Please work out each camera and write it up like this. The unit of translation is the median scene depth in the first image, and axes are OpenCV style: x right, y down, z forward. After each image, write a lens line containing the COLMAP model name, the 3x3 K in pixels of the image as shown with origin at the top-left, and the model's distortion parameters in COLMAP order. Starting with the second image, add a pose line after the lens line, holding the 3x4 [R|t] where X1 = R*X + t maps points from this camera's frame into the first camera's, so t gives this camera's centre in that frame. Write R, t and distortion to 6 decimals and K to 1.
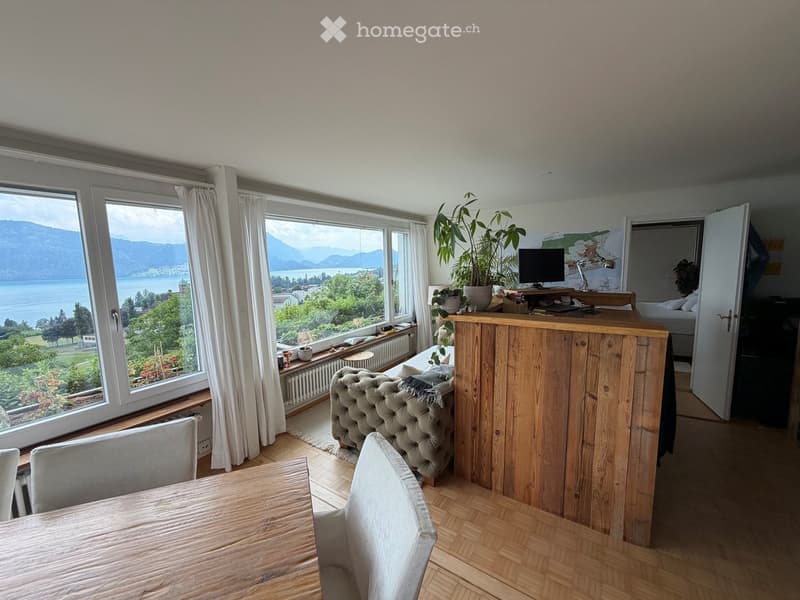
lens RADIAL K [[320.7, 0, 398.1], [0, 320.7, 300.1], [0, 0, 1]] dist [0.002270, 0.000357]
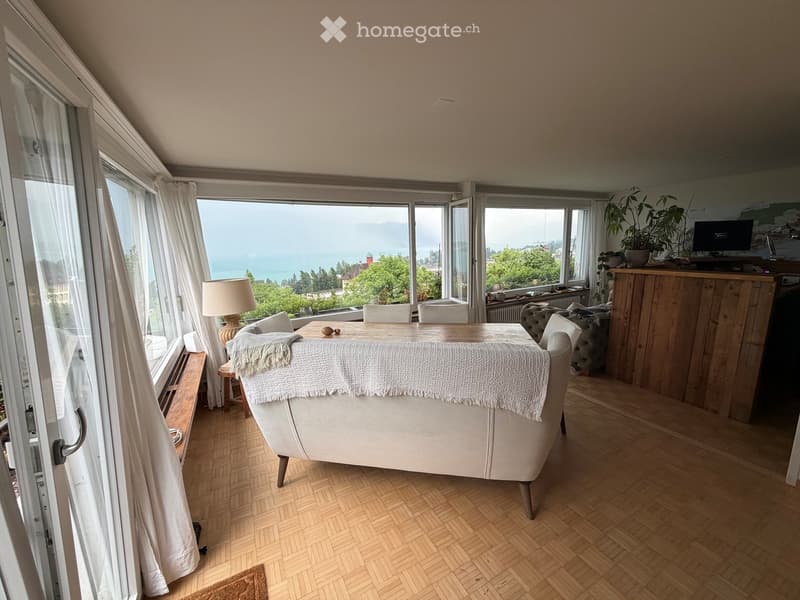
lens RADIAL K [[320.7, 0, 398.1], [0, 320.7, 300.1], [0, 0, 1]] dist [0.002270, 0.000357]
pose [[0.878001, 0.082621, -0.471474, 0.001877], [-0.046369, 0.995039, 0.088020, 0.107669], [0.476407, -0.055420, 0.877476, -0.838661]]
